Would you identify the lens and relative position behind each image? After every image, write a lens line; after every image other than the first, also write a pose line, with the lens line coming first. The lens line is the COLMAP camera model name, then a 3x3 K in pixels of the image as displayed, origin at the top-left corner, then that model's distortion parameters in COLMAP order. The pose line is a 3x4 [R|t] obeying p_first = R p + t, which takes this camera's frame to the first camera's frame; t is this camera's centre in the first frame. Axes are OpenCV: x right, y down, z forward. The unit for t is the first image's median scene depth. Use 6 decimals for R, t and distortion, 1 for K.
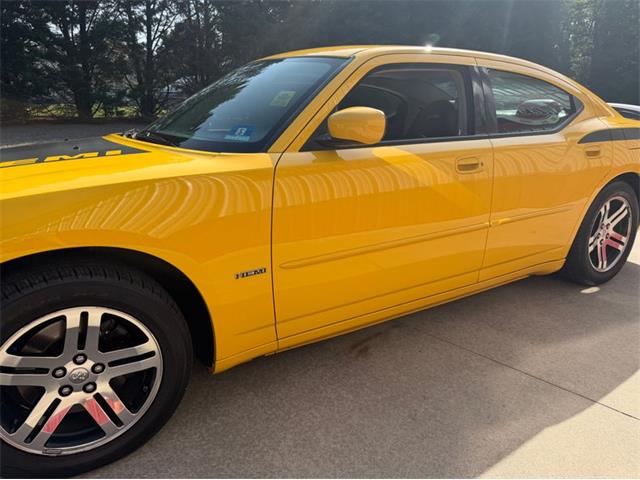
lens RADIAL K [[456.5, 0, 316.1], [0, 456.5, 240.6], [0, 0, 1]] dist [0.025023, -0.032965]
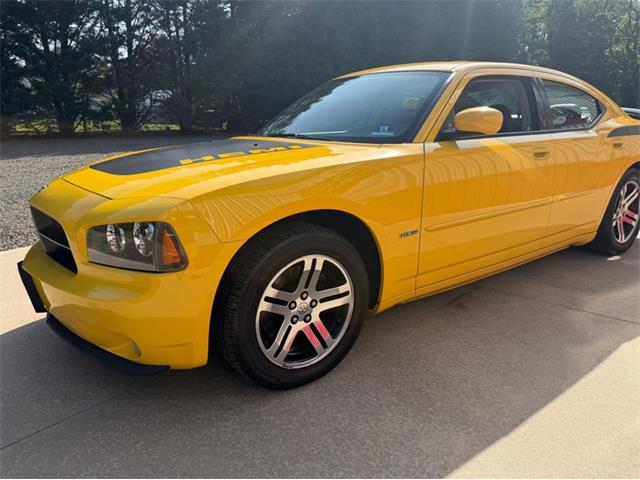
lens RADIAL K [[456.5, 0, 314.4], [0, 456.5, 237.3], [0, 0, 1]] dist [0.025023, -0.032965]
pose [[0.997351, -0.031919, 0.065357, -0.428490], [0.033924, 0.998980, -0.029793, 0.096328], [-0.064339, 0.031932, 0.997417, -0.259844]]
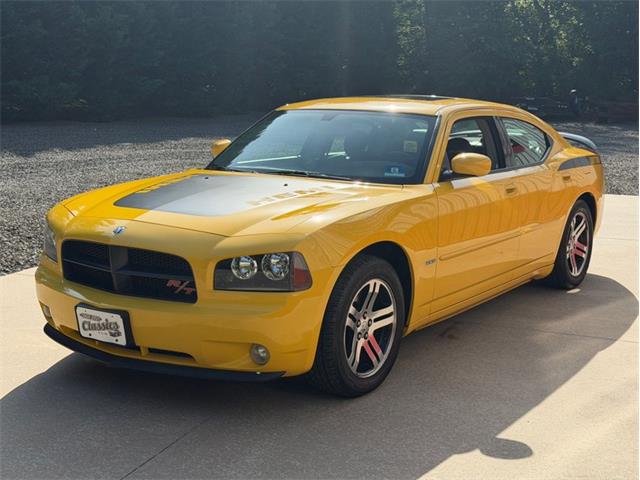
lens RADIAL K [[891.6, 0, 319.4], [0, 891.6, 241.4], [0, 0, 1]] dist [0.076529, 0.000000]
pose [[0.913112, -0.050107, 0.404618, -1.430769], [0.096404, 0.990812, -0.094857, 0.212721], [-0.396148, 0.125622, 0.909553, -1.339749]]
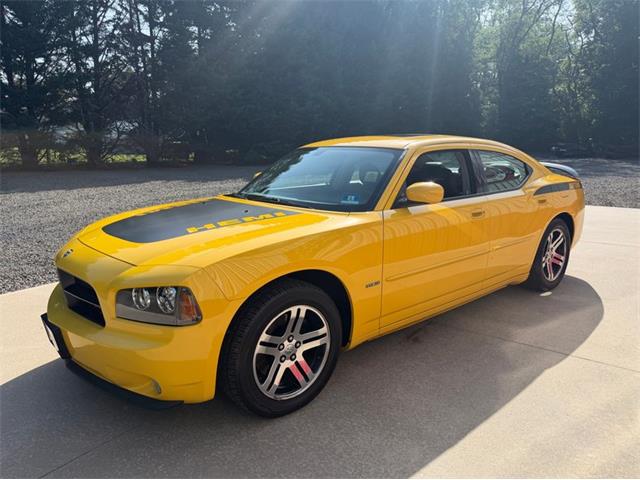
lens RADIAL K [[455.4, 0, 316.4], [0, 455.4, 237.2], [0, 0, 1]] dist [0.037755, -0.053254]
pose [[0.988510, -0.036099, 0.146780, -0.492198], [0.049043, 0.995126, -0.085547, 0.028297], [-0.142977, 0.091762, 0.985463, -0.512009]]
